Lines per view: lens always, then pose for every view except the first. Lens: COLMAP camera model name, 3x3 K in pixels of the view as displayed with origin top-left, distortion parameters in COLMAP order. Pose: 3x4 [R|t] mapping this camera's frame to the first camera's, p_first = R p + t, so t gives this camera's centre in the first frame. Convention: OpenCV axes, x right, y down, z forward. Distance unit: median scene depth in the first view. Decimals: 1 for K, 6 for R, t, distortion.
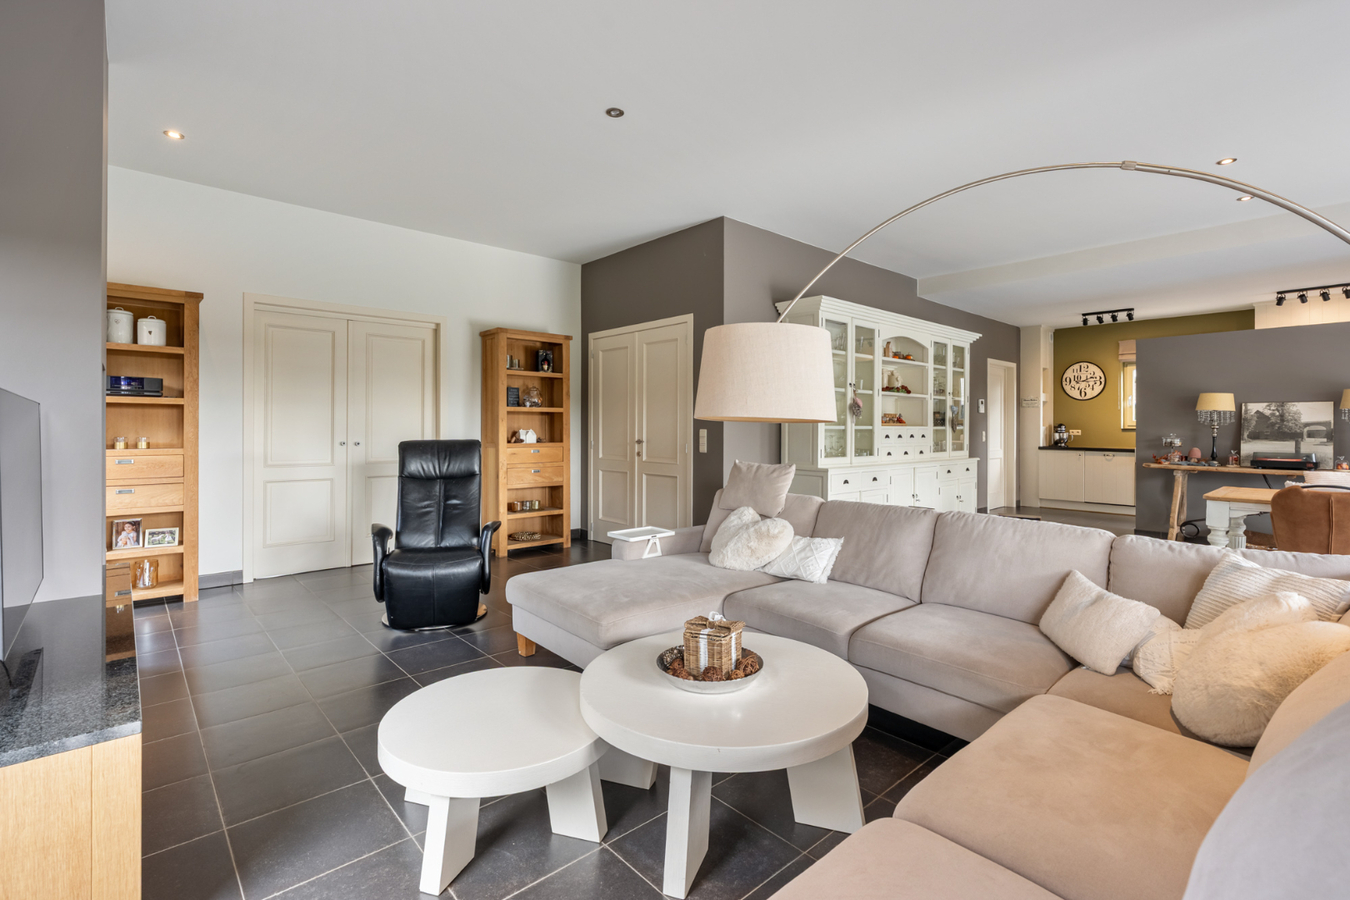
lens RADIAL K [[603.7, 0, 673.5], [0, 603.7, 426.2], [0, 0, 1]] dist [-0.002606, -0.000109]
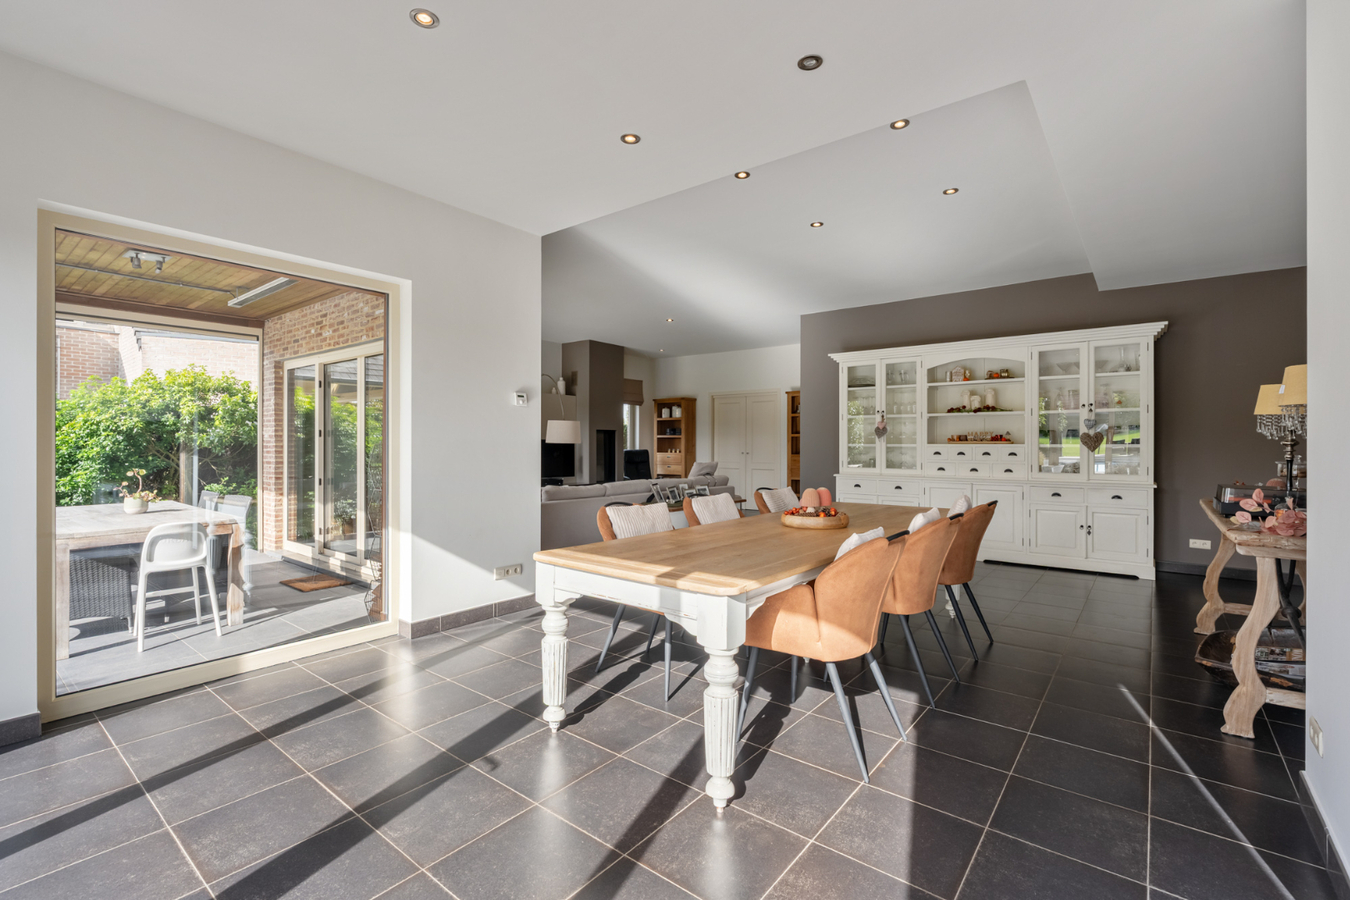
lens RADIAL K [[603.7, 0, 674.4], [0, 603.7, 447.2], [0, 0, 1]] dist [-0.002606, -0.000109]
pose [[0.172099, 0.003352, -0.985074, 1.472477], [-0.003703, 0.999989, 0.002756, 0.004411], [0.985073, 0.003173, 0.172110, 0.344229]]
